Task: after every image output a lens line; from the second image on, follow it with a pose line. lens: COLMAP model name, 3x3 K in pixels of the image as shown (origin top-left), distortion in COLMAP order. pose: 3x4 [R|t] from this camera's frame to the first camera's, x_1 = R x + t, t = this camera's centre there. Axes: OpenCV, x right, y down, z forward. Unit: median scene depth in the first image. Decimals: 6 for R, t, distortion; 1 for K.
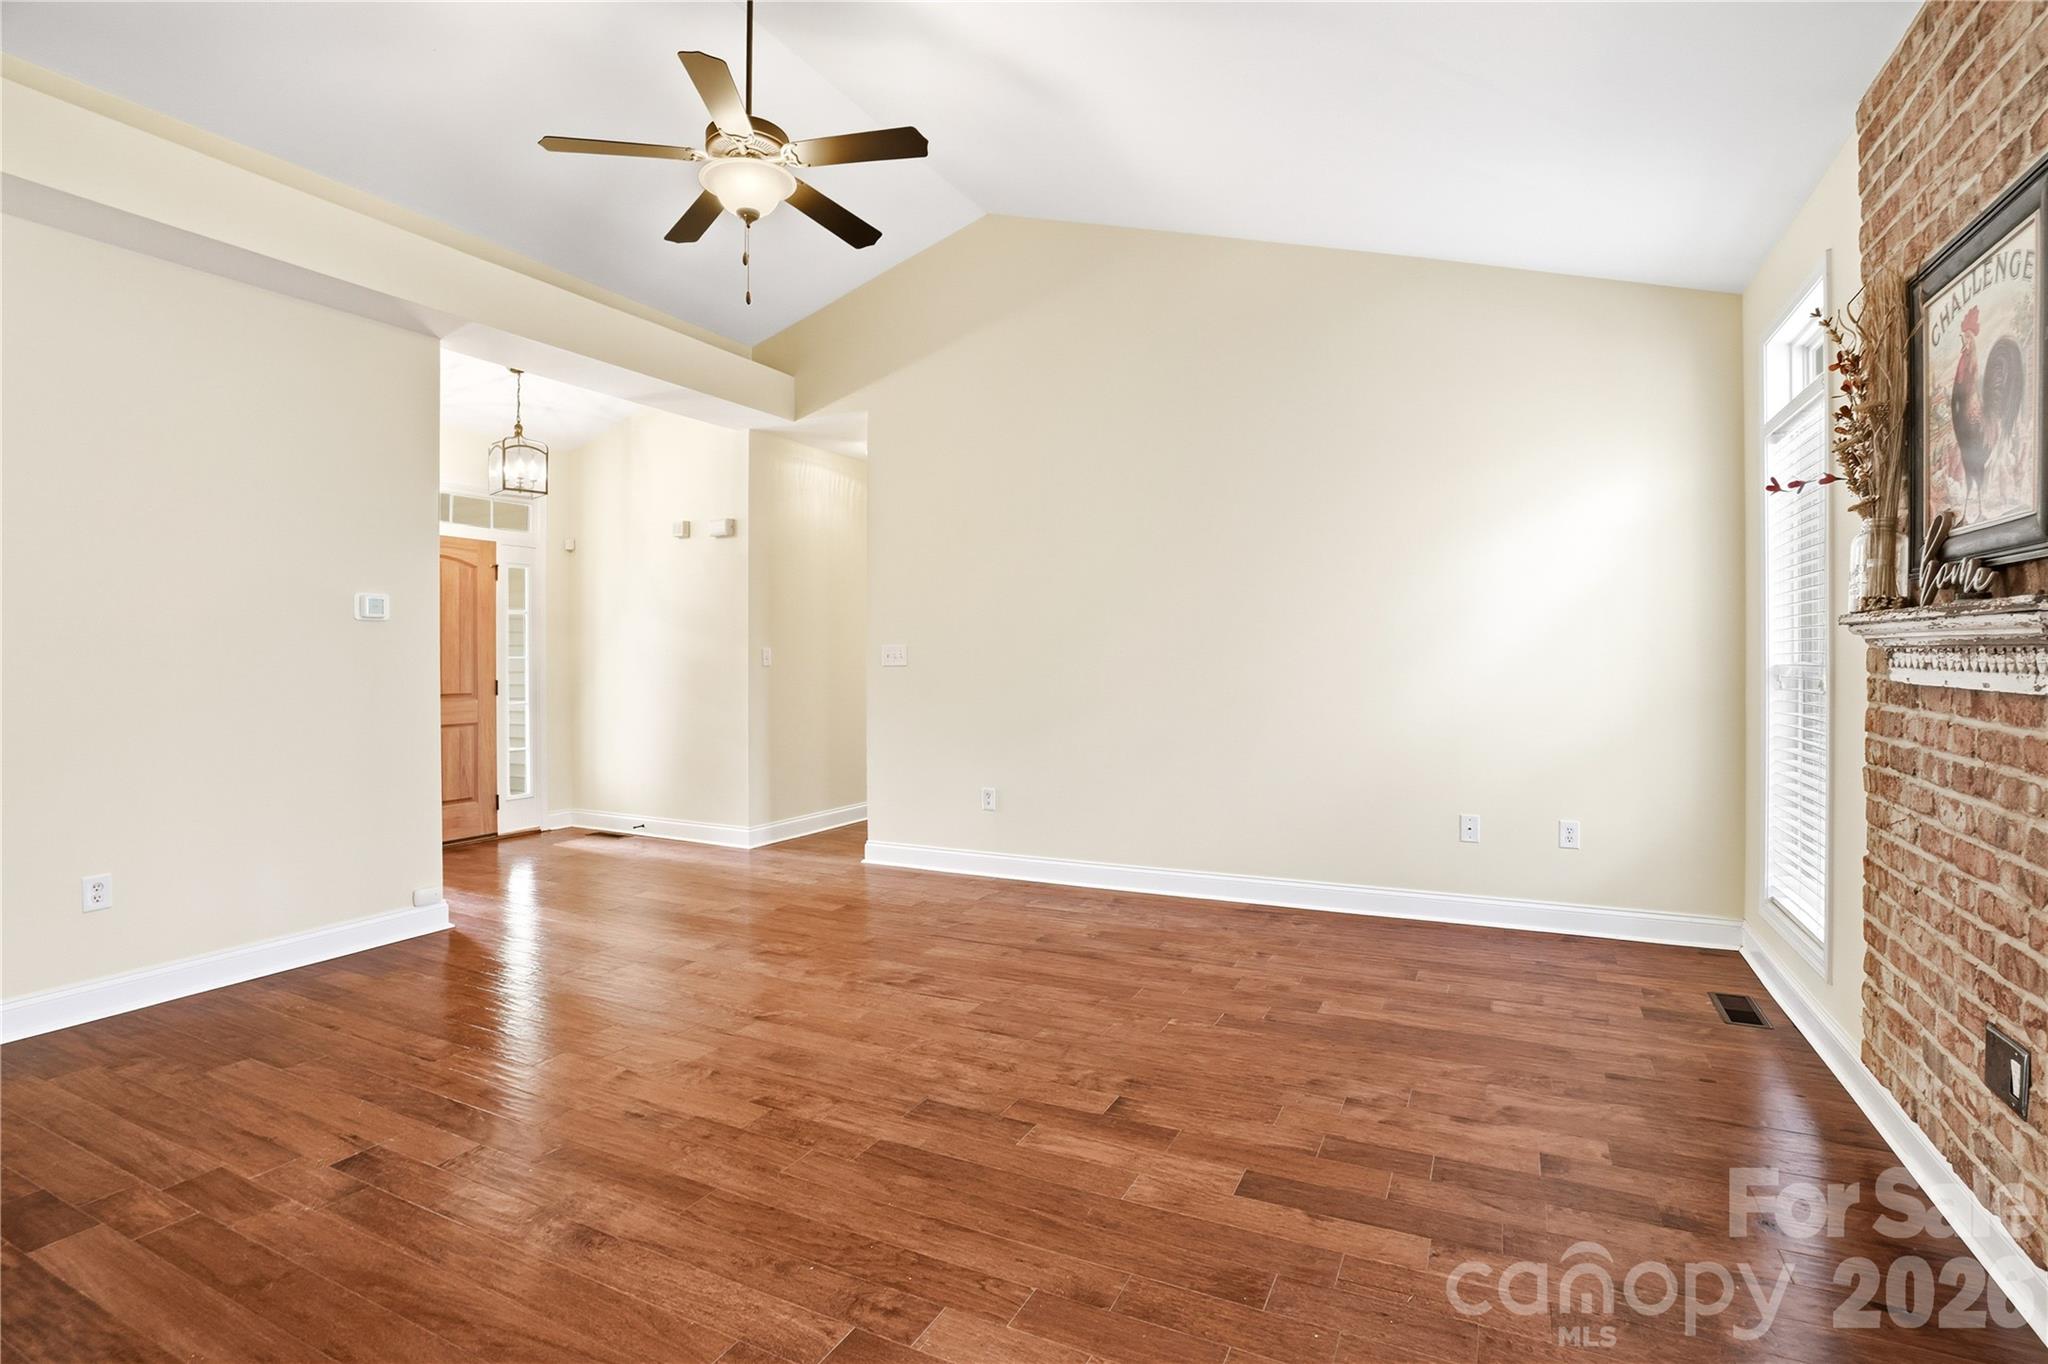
lens RADIAL K [[974.1, 0, 1017.1], [0, 974.1, 666.8], [0, 0, 1]] dist [-0.042367, 0.000738]
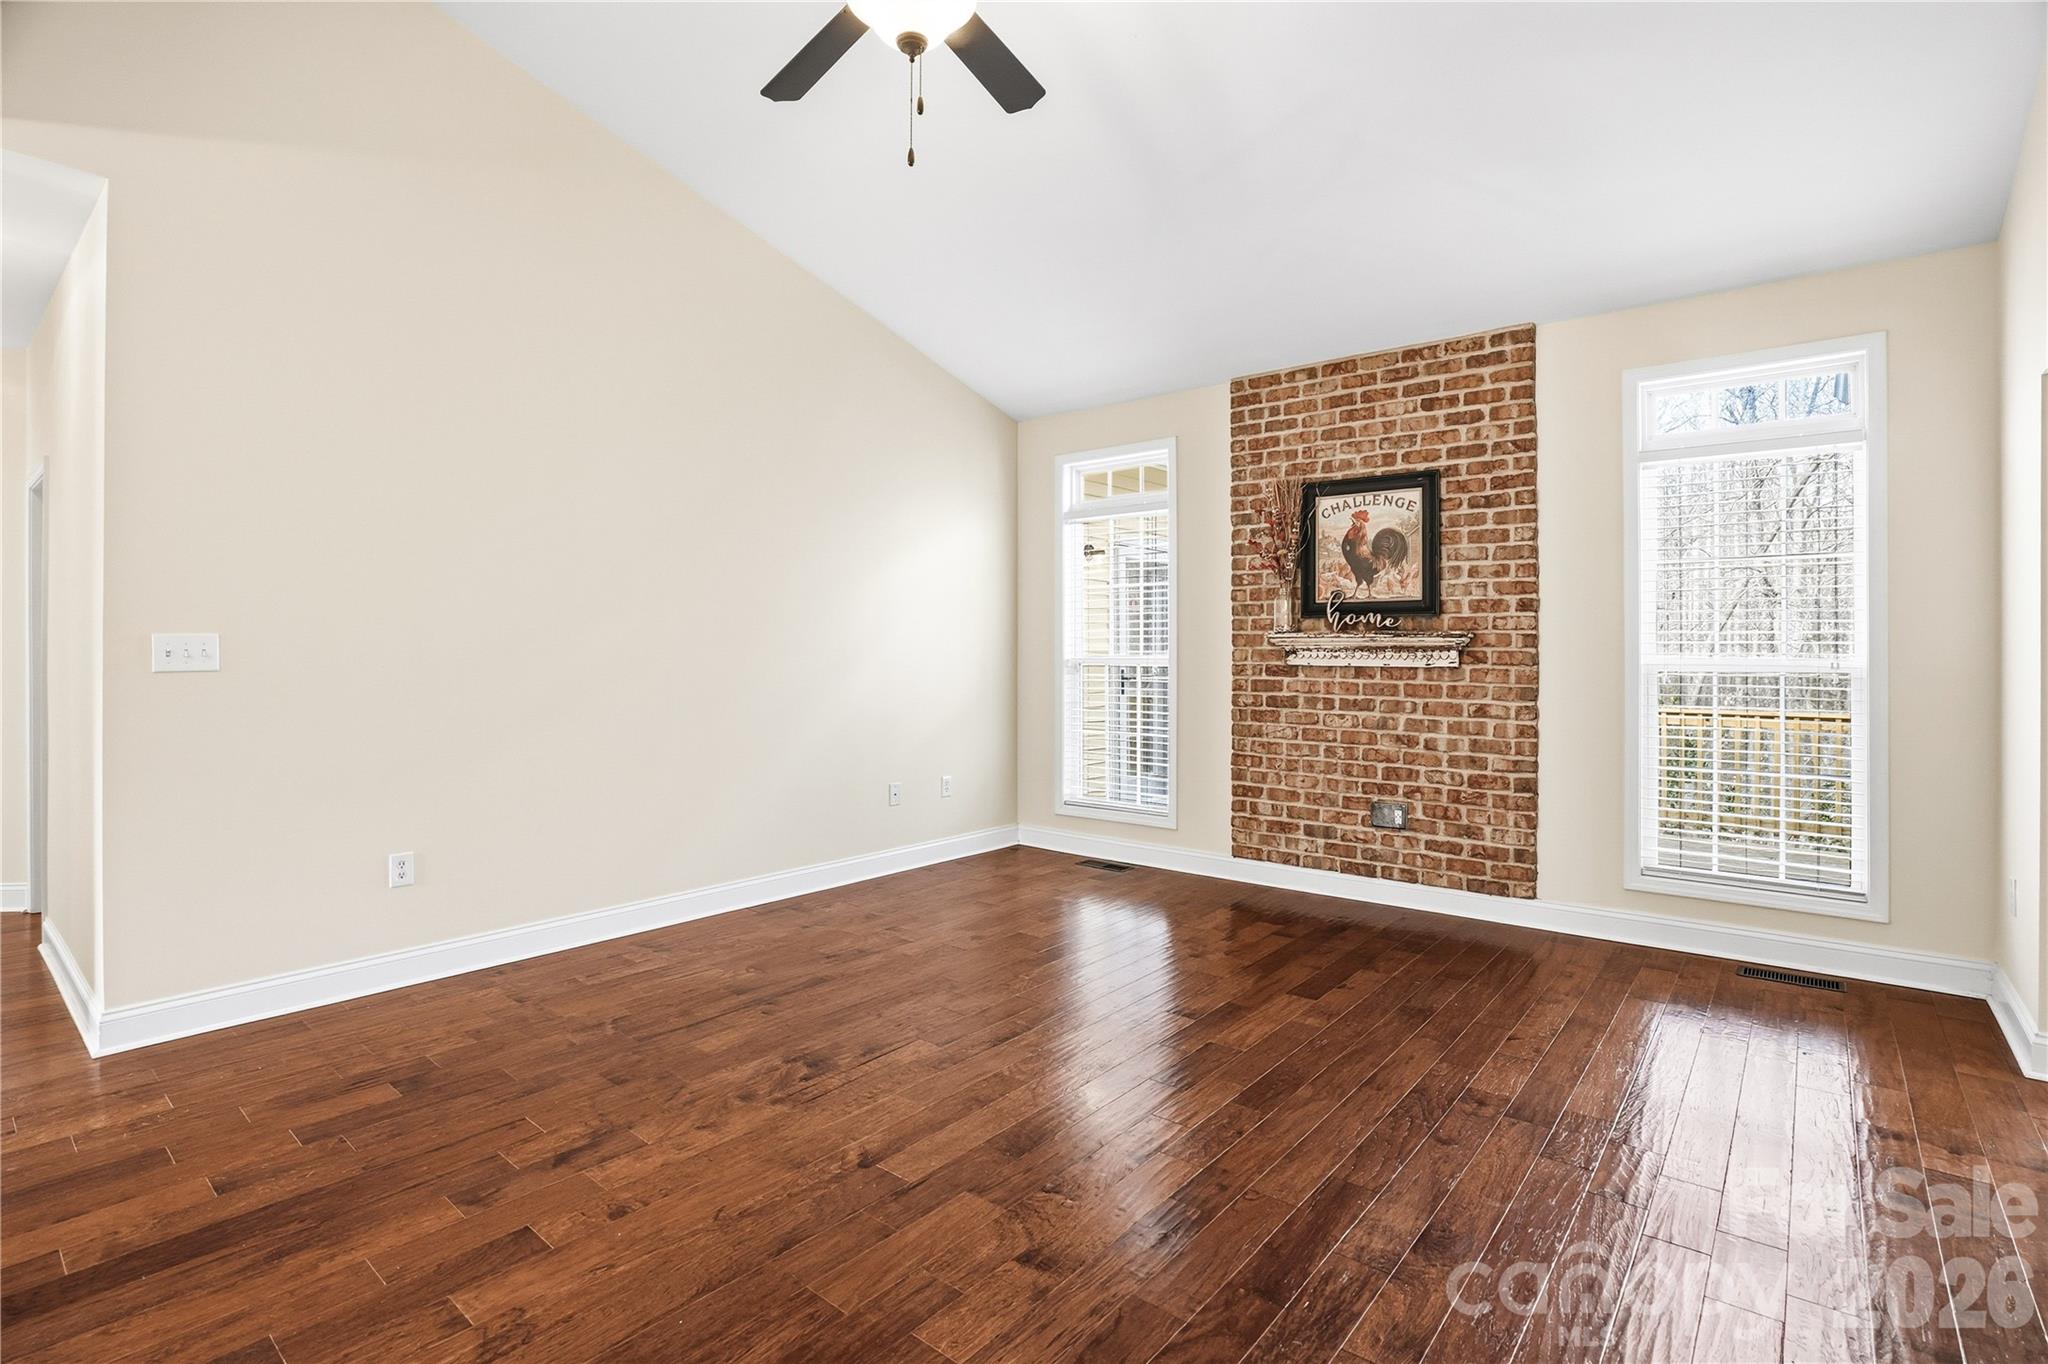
lens RADIAL K [[974.1, 0, 1012.4], [0, 974.1, 668.8], [0, 0, 1]] dist [-0.042367, 0.000738]
pose [[0.236064, -0.011308, 0.971672, -0.724420], [0.010917, 0.999900, 0.008984, -0.002761], [-0.971676, 0.008486, 0.236164, 0.571920]]
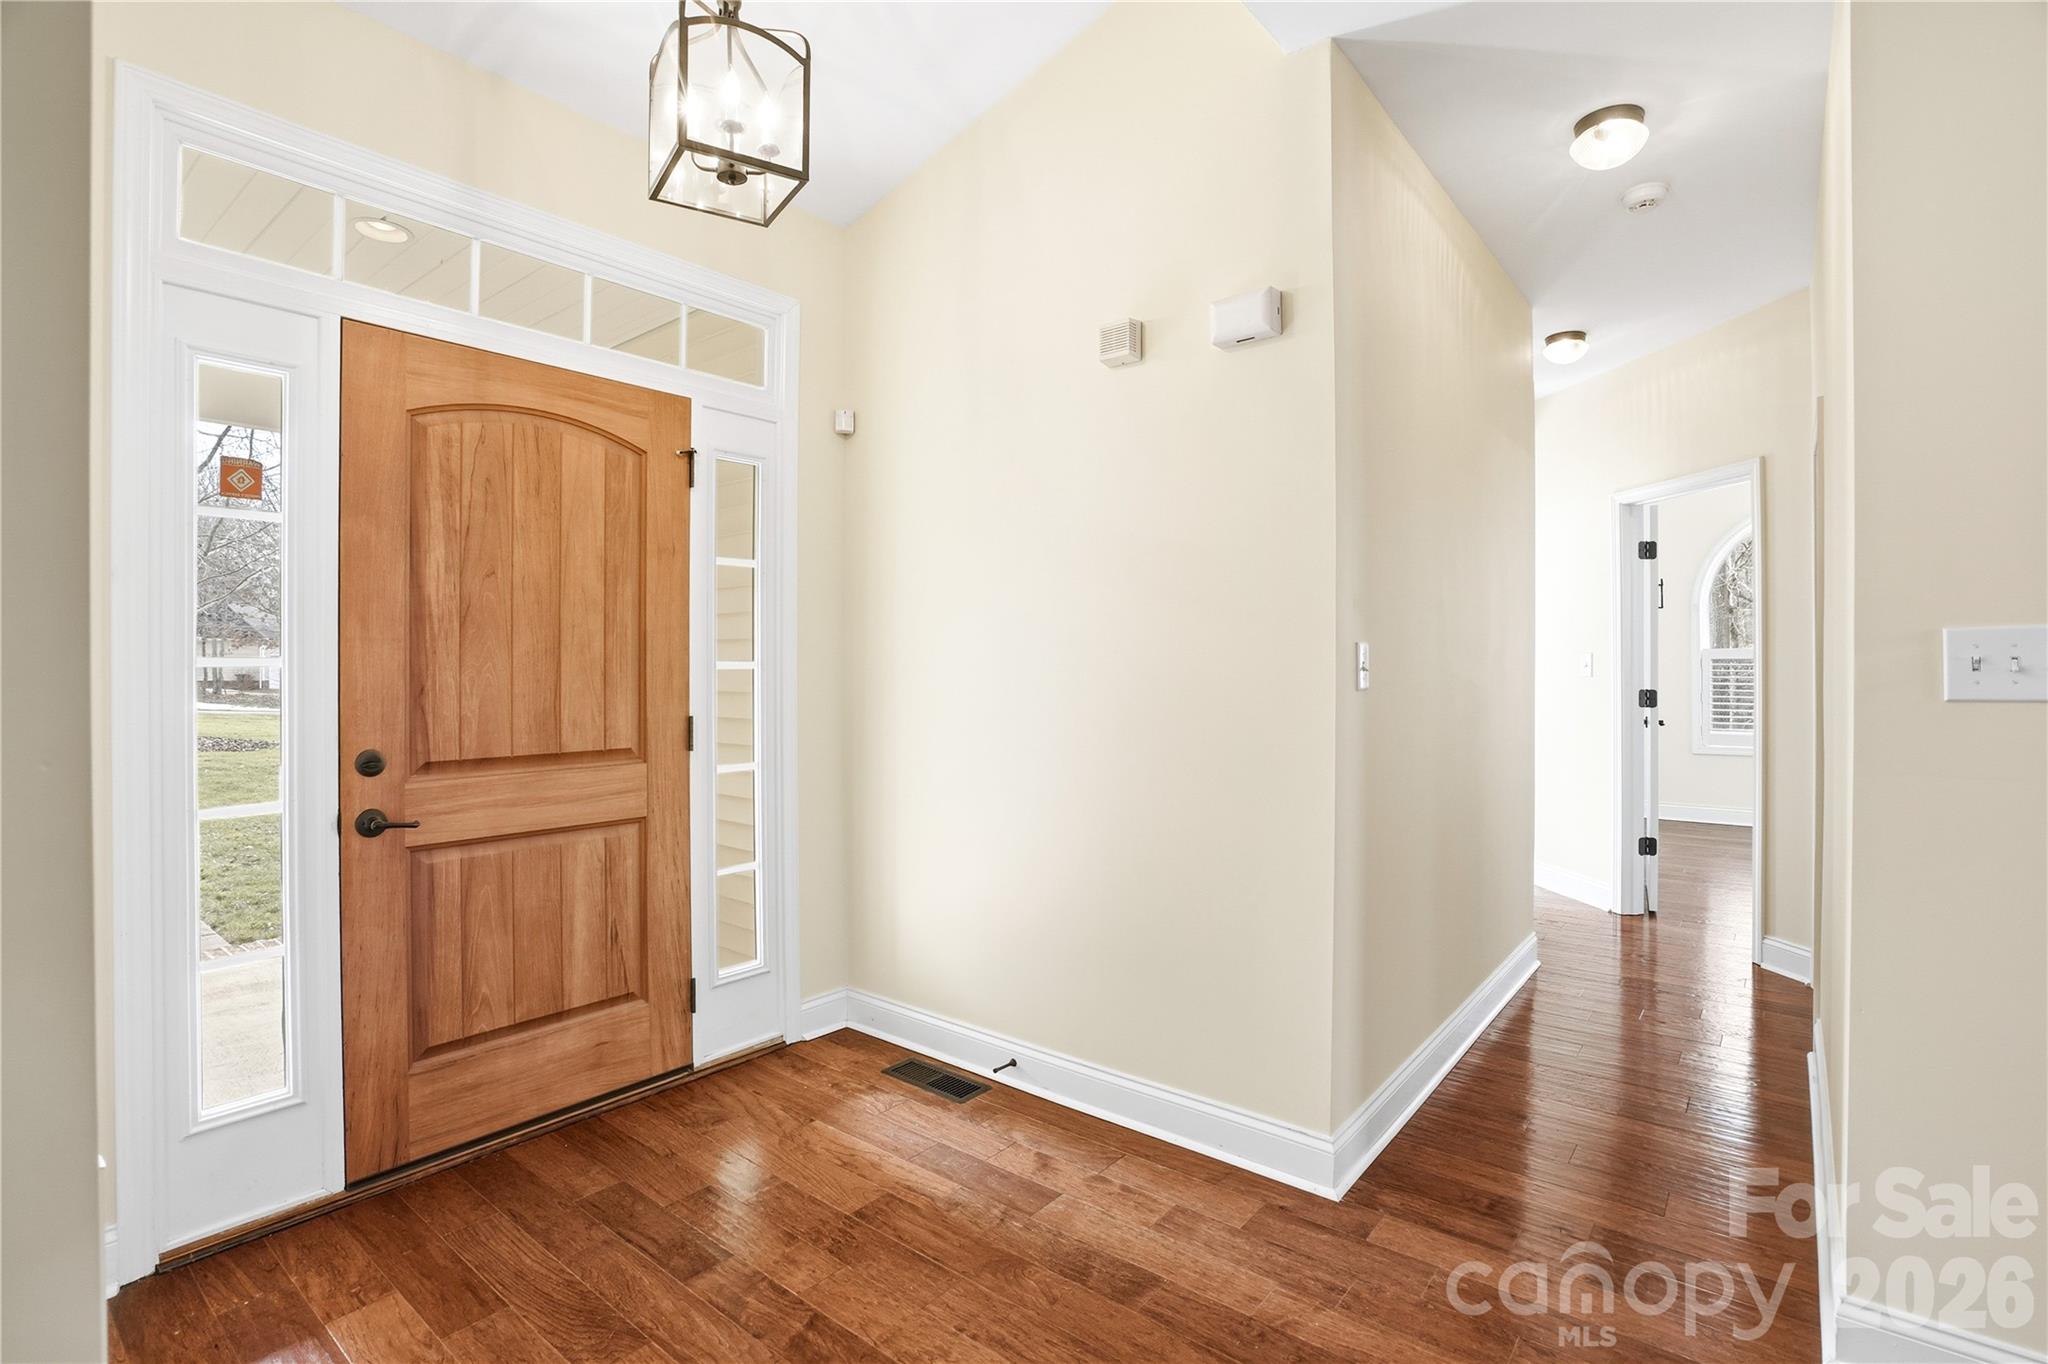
lens RADIAL K [[974.1, 0, 1021.5], [0, 974.1, 671.1], [0, 0, 1]] dist [-0.042367, 0.000738]
pose [[0.978236, 0.003054, -0.207472, -0.470586], [-0.003419, 0.999993, -0.001398, -0.009980], [0.207466, 0.002077, 0.978240, 0.933591]]
